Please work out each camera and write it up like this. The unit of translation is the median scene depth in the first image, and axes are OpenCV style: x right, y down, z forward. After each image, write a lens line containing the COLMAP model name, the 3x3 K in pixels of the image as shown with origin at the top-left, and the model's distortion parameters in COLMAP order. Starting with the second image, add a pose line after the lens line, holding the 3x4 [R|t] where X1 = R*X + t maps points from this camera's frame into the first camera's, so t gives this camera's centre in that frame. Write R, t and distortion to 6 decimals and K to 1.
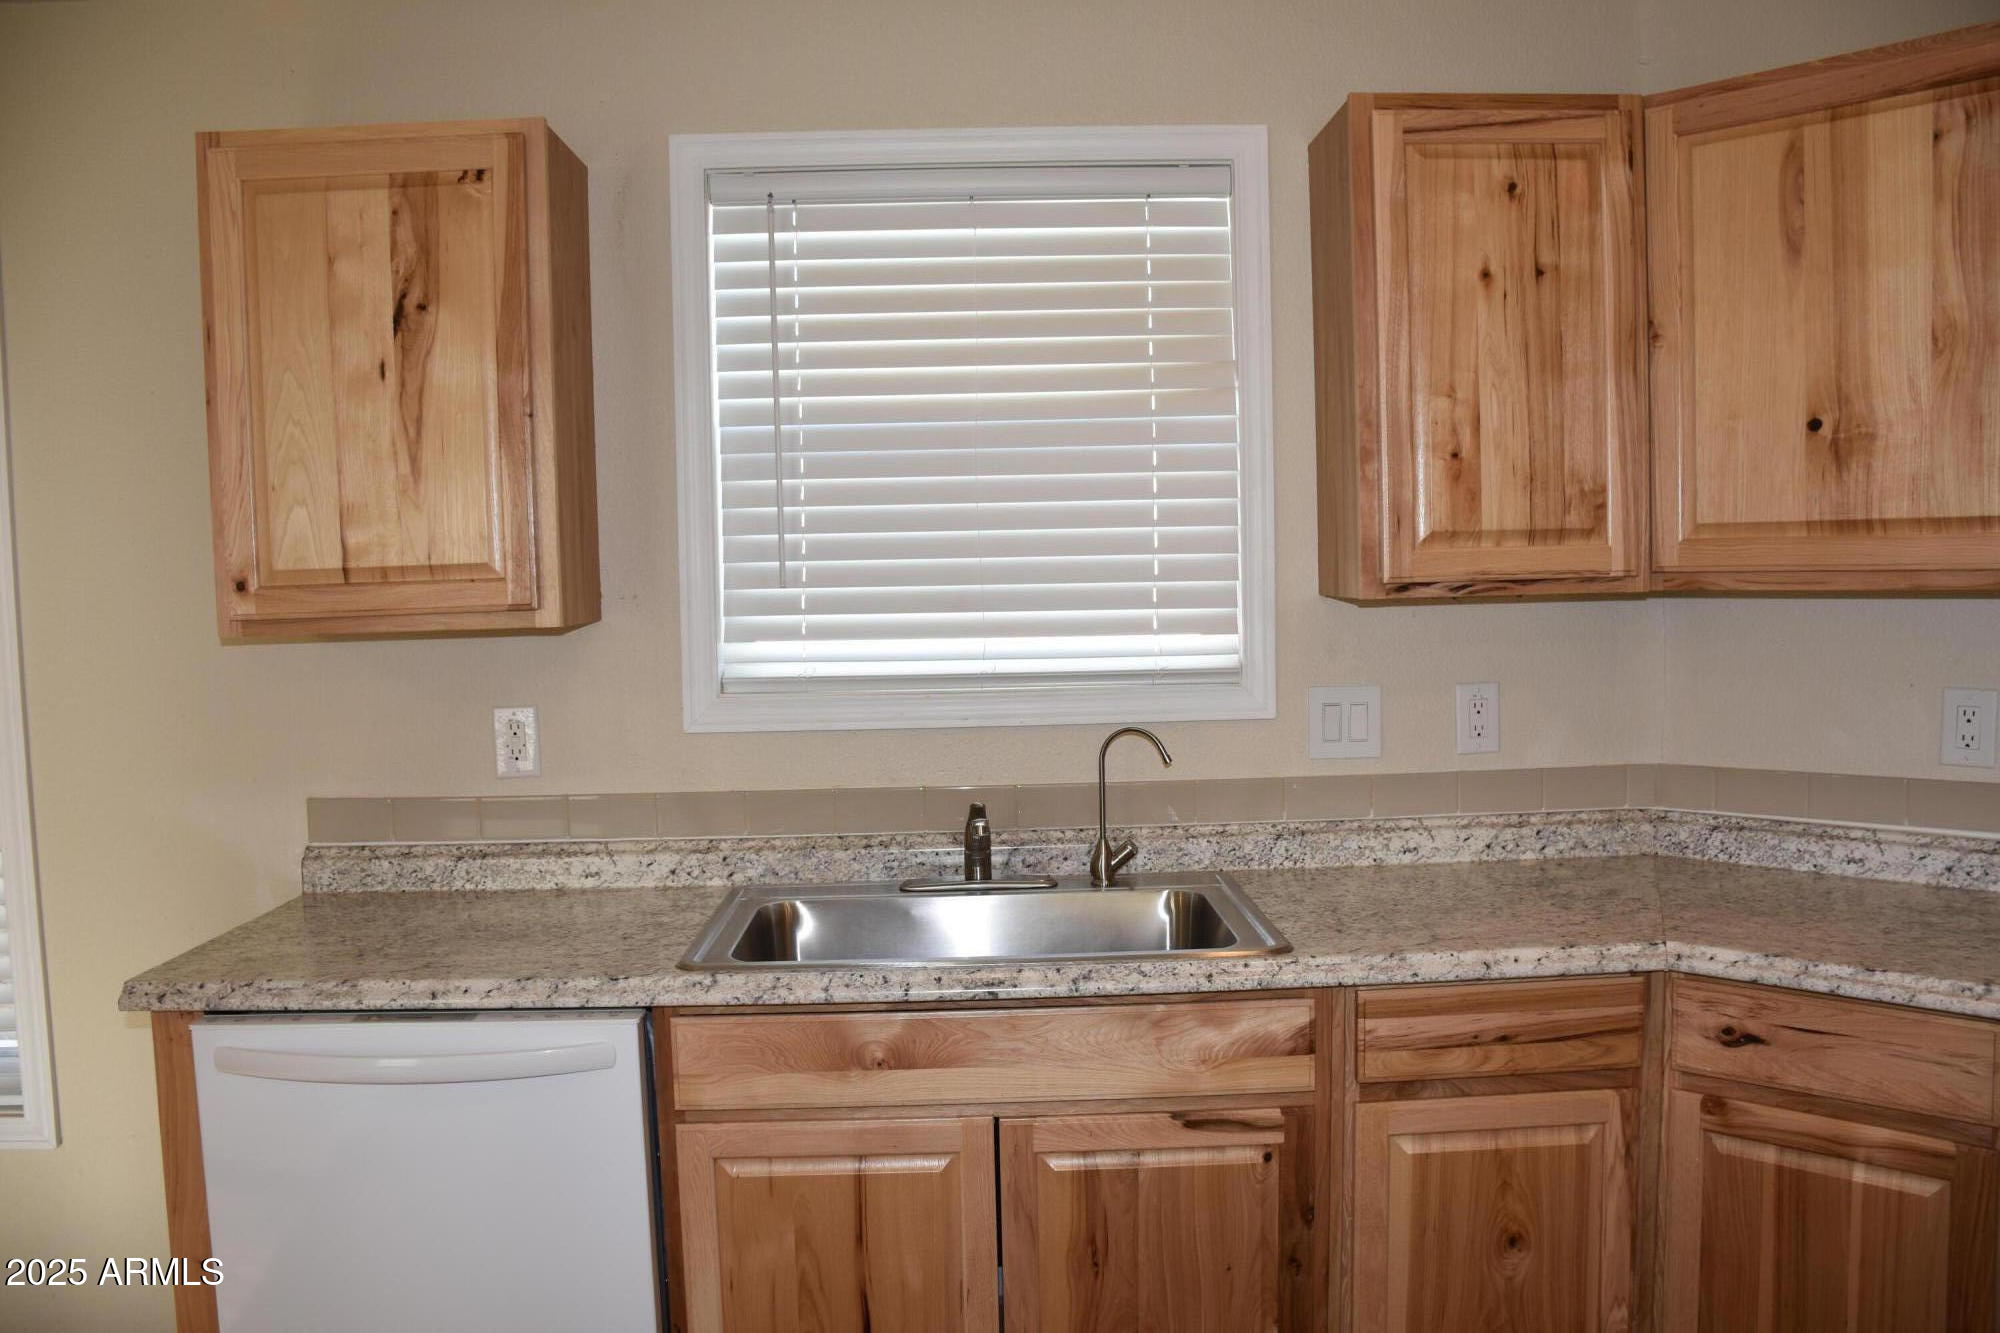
lens RADIAL K [[1549.2, 0, 1000.0], [0, 1549.2, 666.5], [0, 0, 1]] dist [-0.163480, 0.123557]
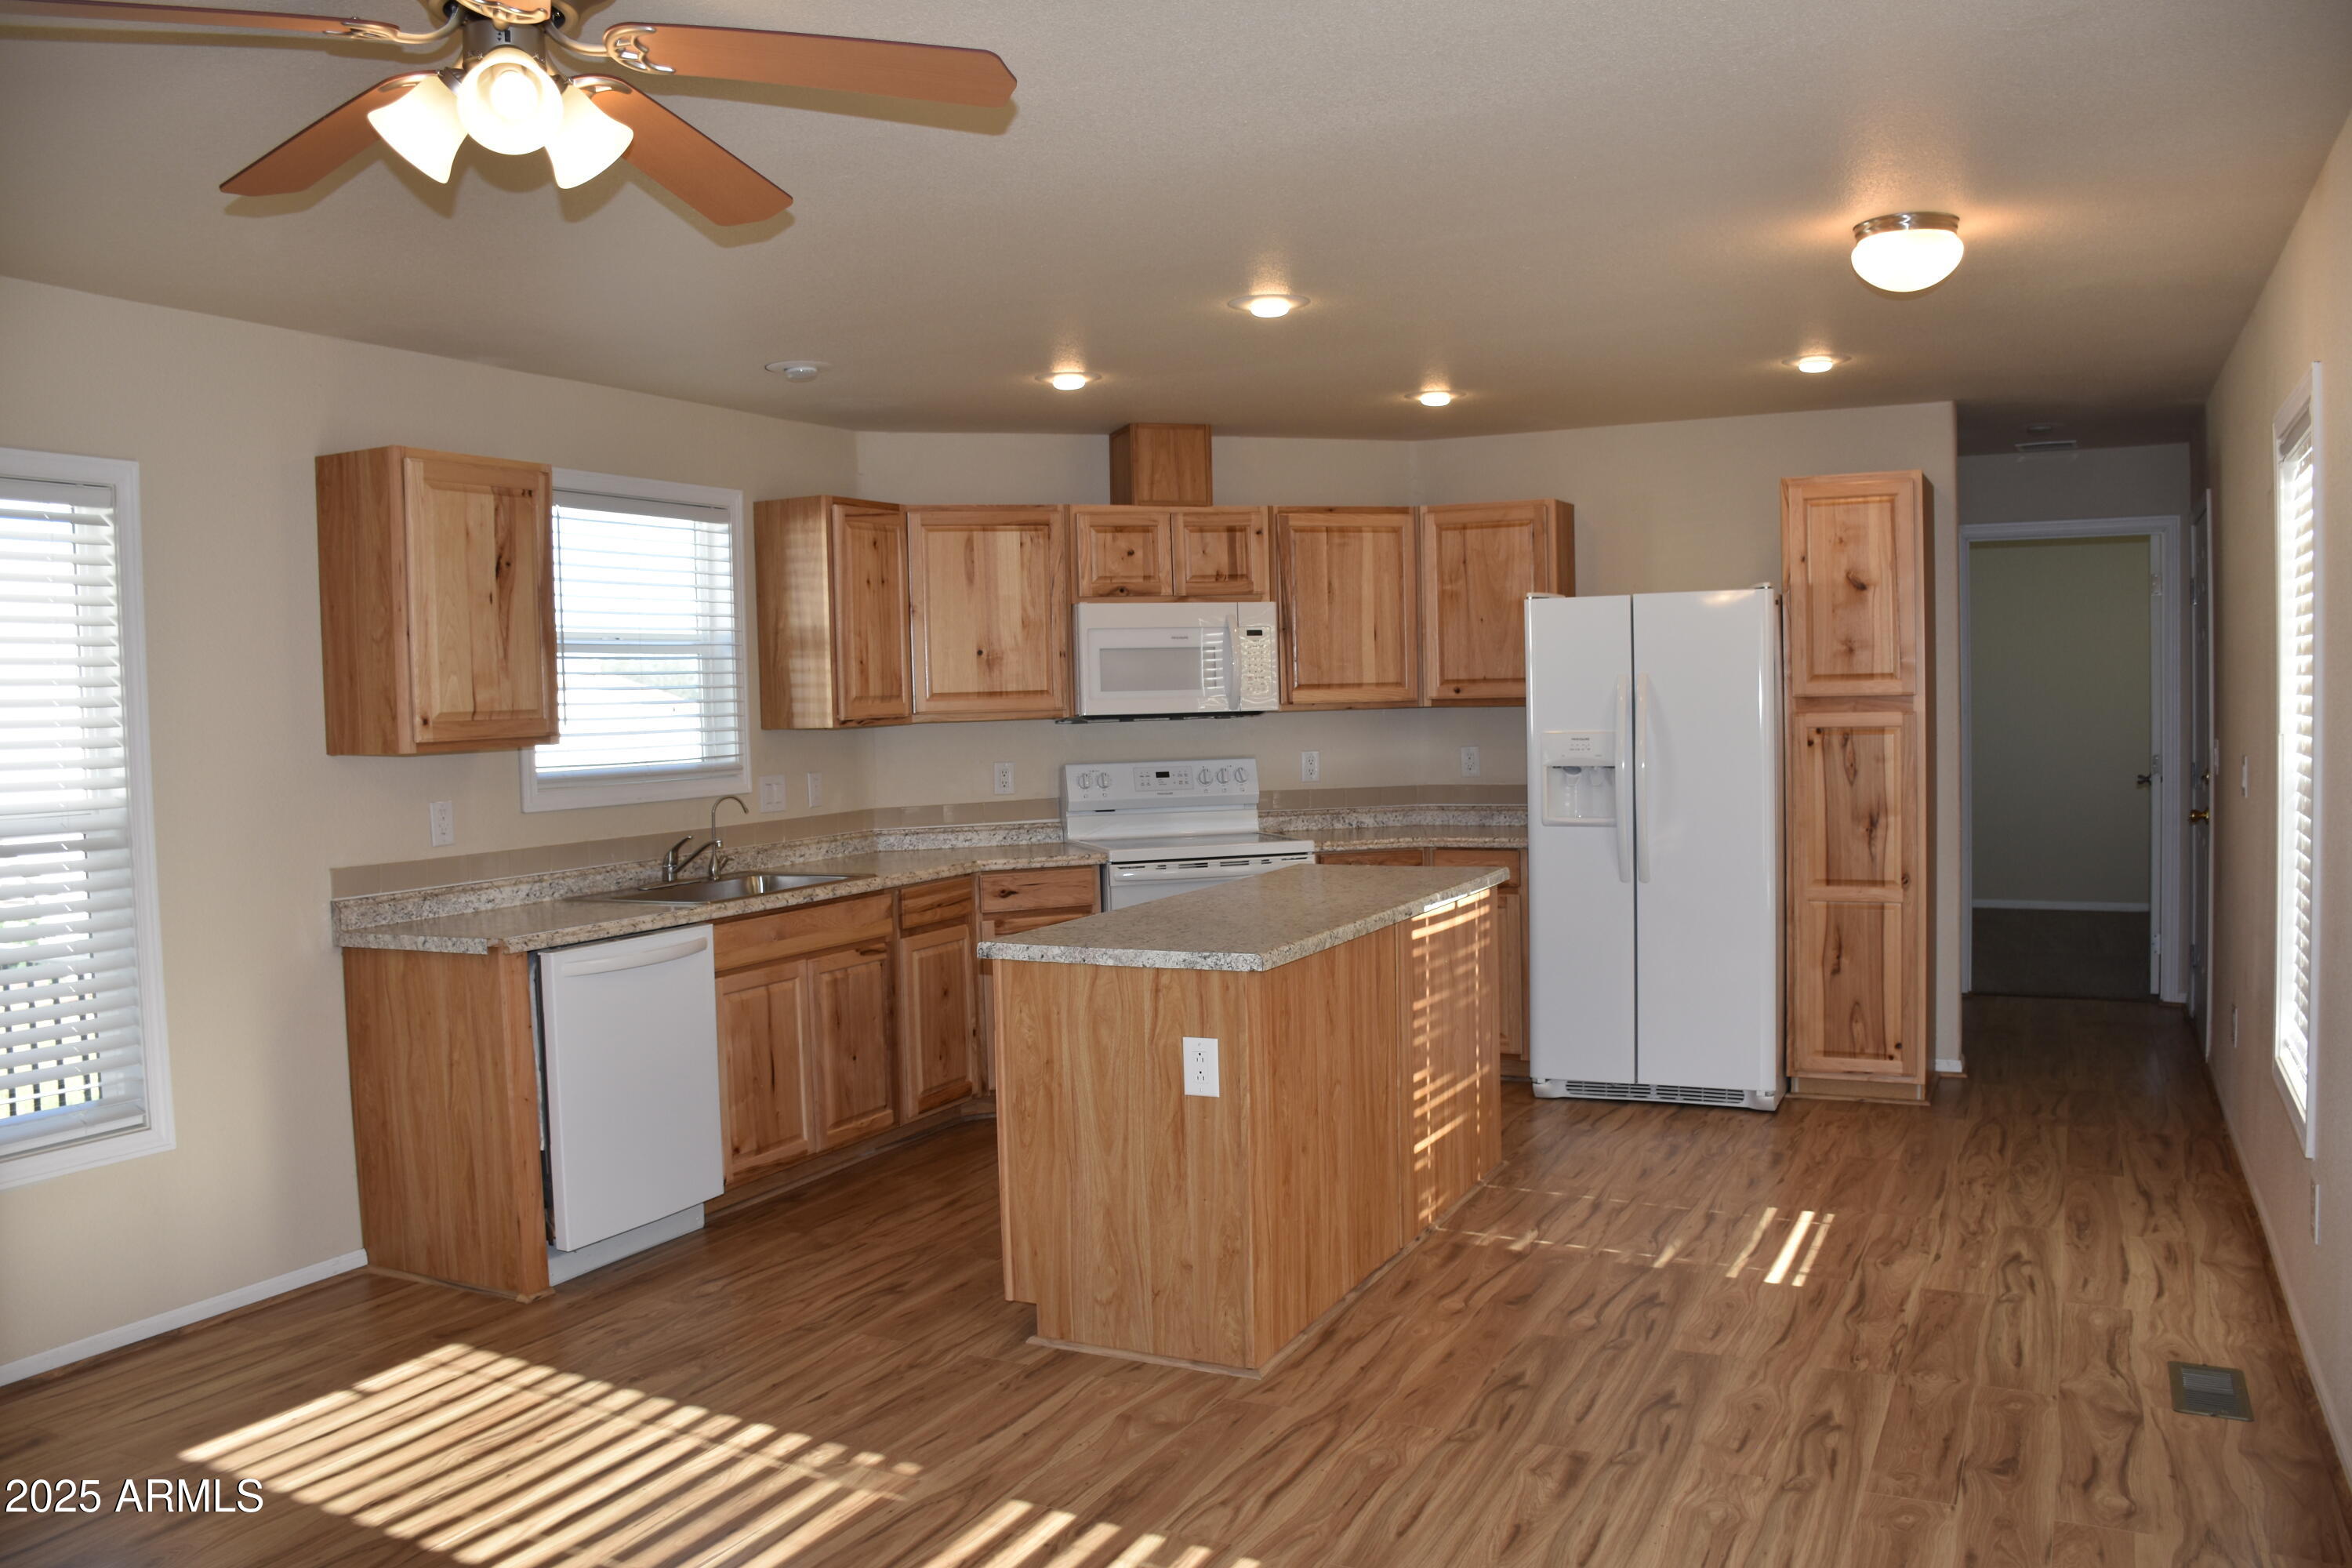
lens RADIAL K [[1821.8, 0, 1176.0], [0, 1821.8, 784.0], [0, 0, 1]] dist [-0.163480, 0.123557]
pose [[0.473938, -0.032144, 0.879971, -1.985485], [0.075706, 0.997121, -0.004351, 0.092573], [-0.877298, 0.068682, 0.475007, -0.705291]]
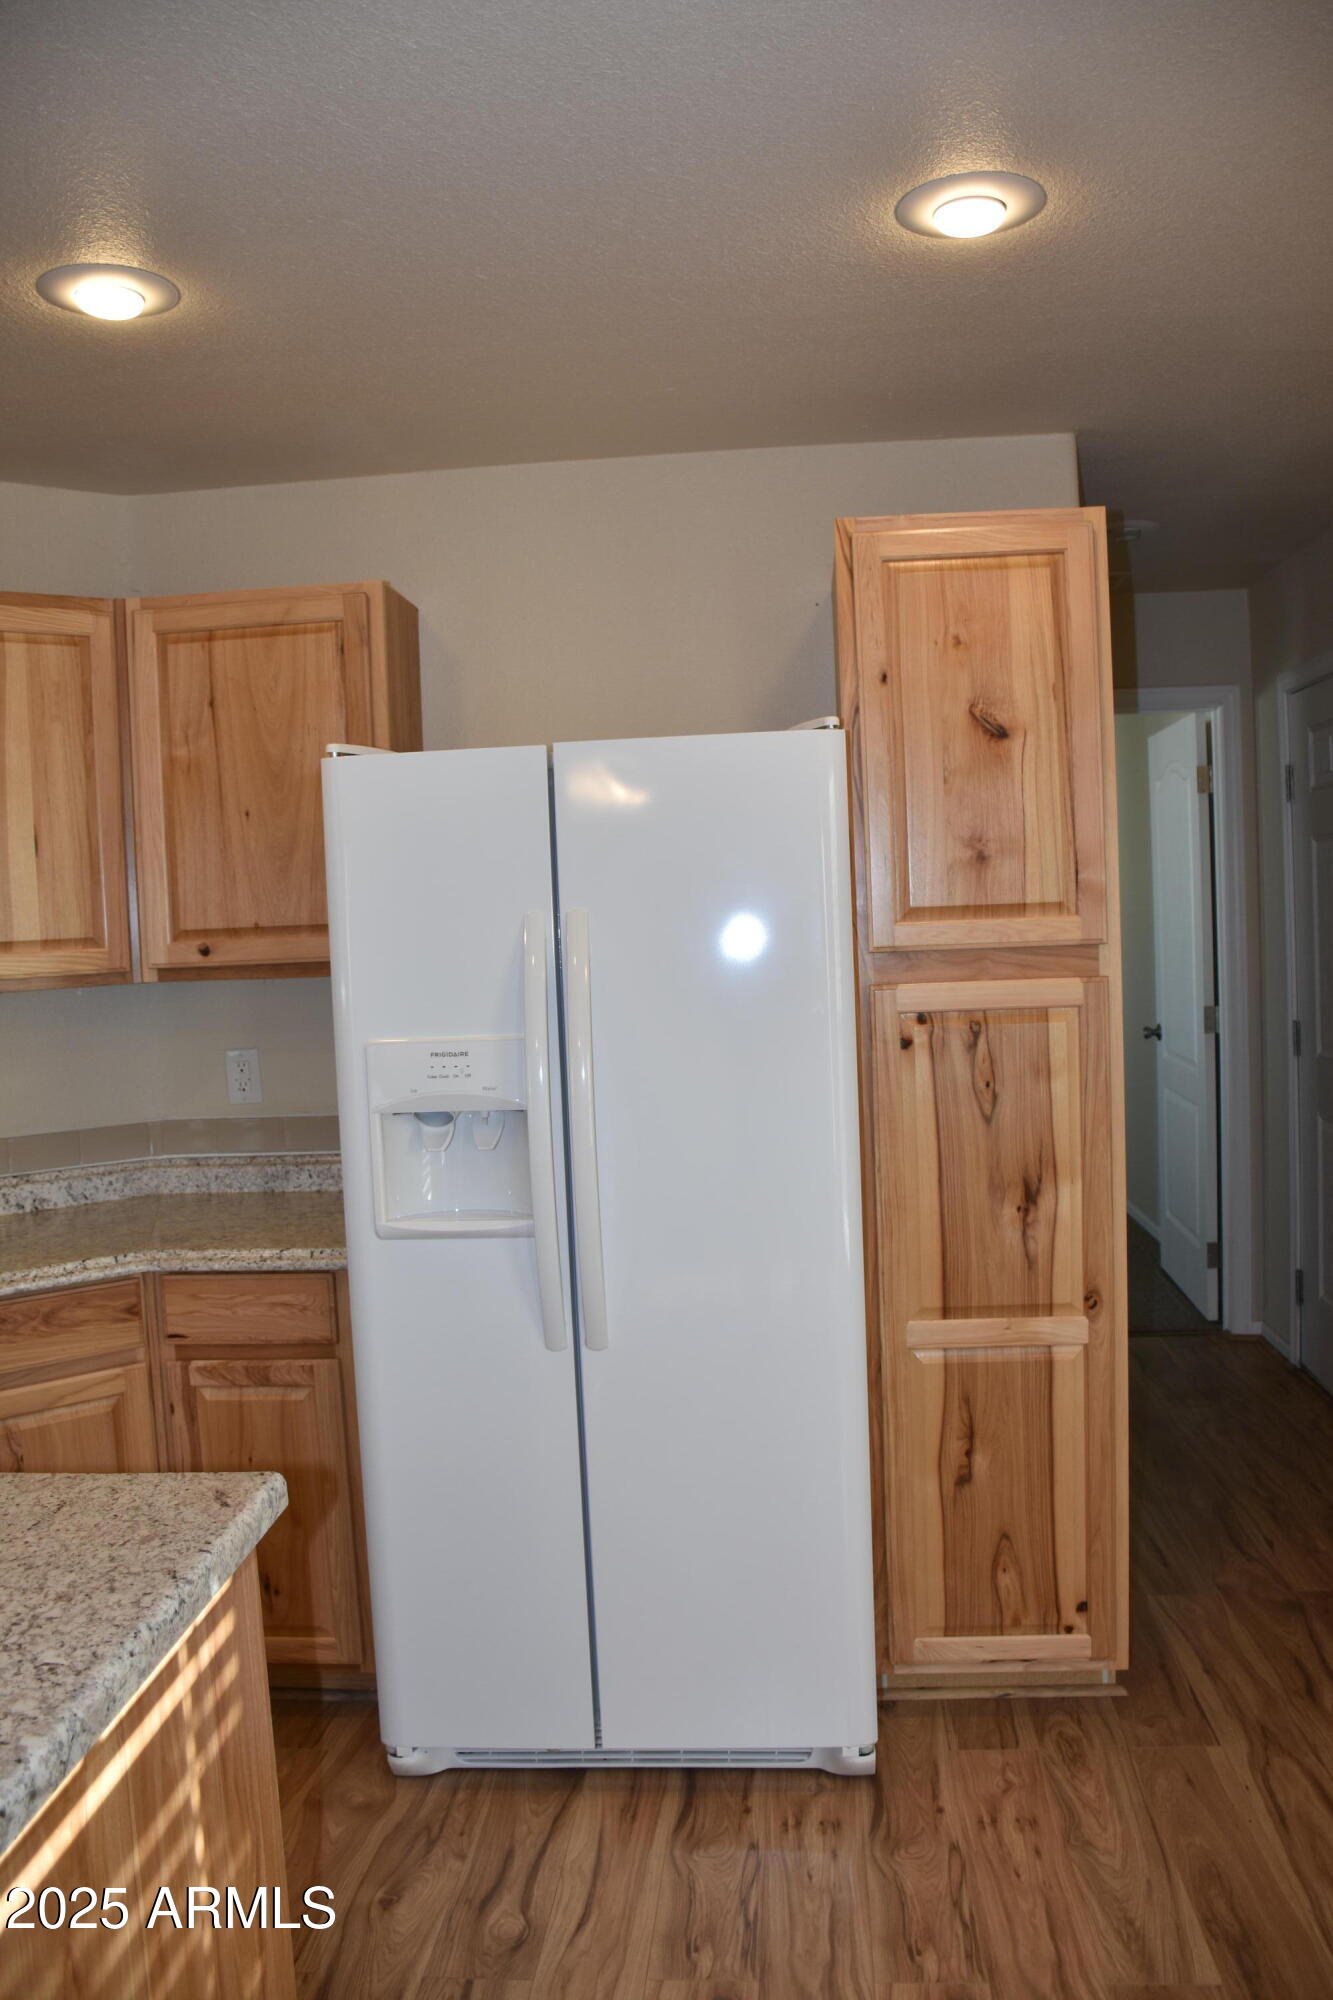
lens RADIAL K [[1549.2, 0, 666.5], [0, 1549.2, 1000.0], [0, 0, 1]] dist [-0.163480, 0.123557]
pose [[0.108097, -0.040283, 0.993324, -0.236334], [0.107975, 0.993744, 0.028550, 0.000158], [-0.988259, 0.104168, 0.111770, -0.190673]]
